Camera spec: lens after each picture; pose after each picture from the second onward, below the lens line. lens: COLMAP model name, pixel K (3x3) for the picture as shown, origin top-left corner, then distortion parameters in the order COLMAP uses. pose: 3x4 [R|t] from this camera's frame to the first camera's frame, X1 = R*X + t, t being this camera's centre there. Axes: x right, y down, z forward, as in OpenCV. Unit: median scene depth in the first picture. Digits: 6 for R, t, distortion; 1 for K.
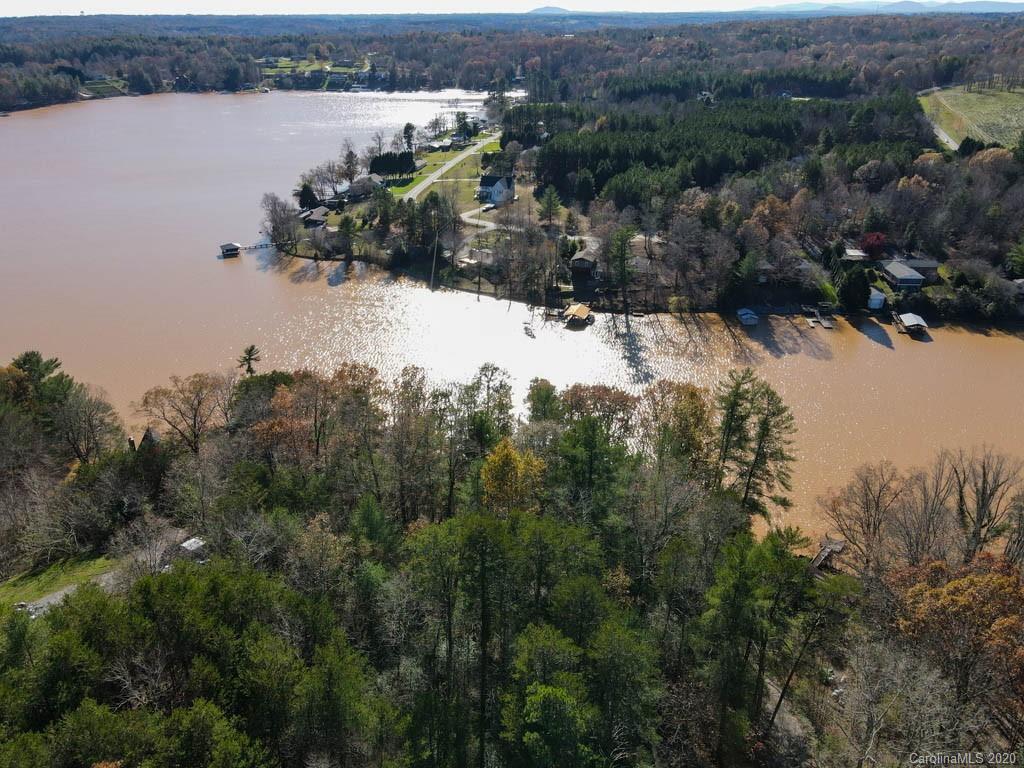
lens RADIAL K [[742.2, 0, 512.8], [0, 742.2, 385.1], [0, 0, 1]] dist [-0.012238, 0.012640]
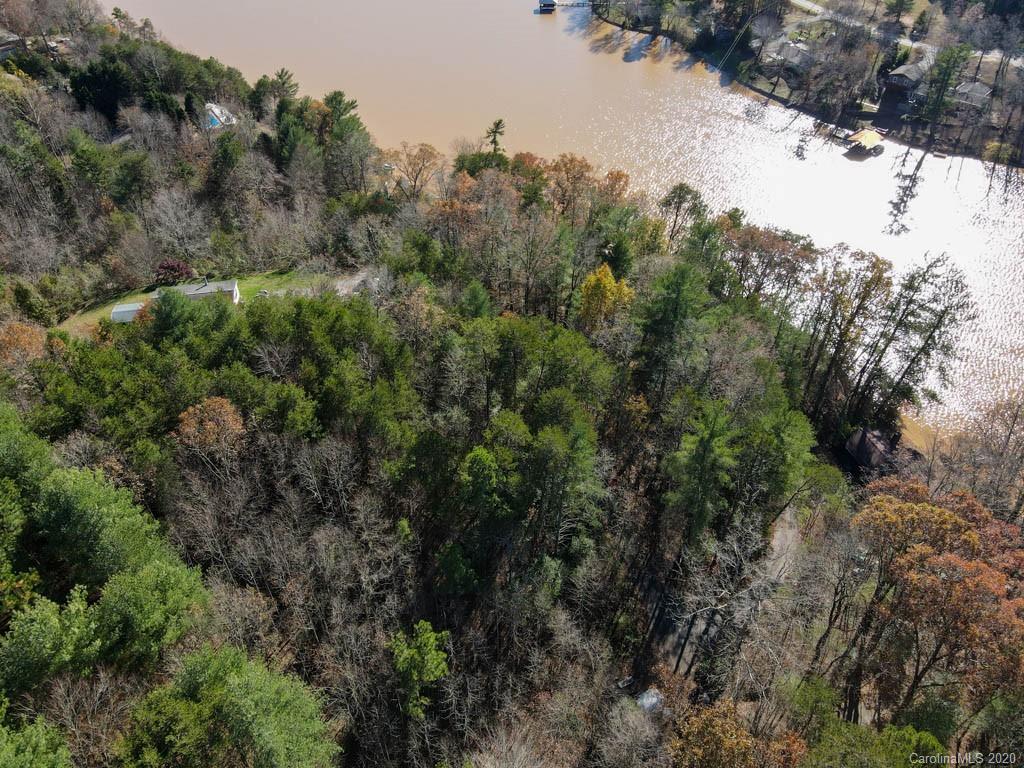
lens RADIAL K [[742.2, 0, 511.8], [0, 742.2, 385.2], [0, 0, 1]] dist [-0.012238, 0.012640]
pose [[0.890995, 0.305013, -0.336295, 0.153045], [-0.193144, 0.924996, 0.327228, -0.051364], [0.410880, -0.226605, 0.883078, -0.057809]]
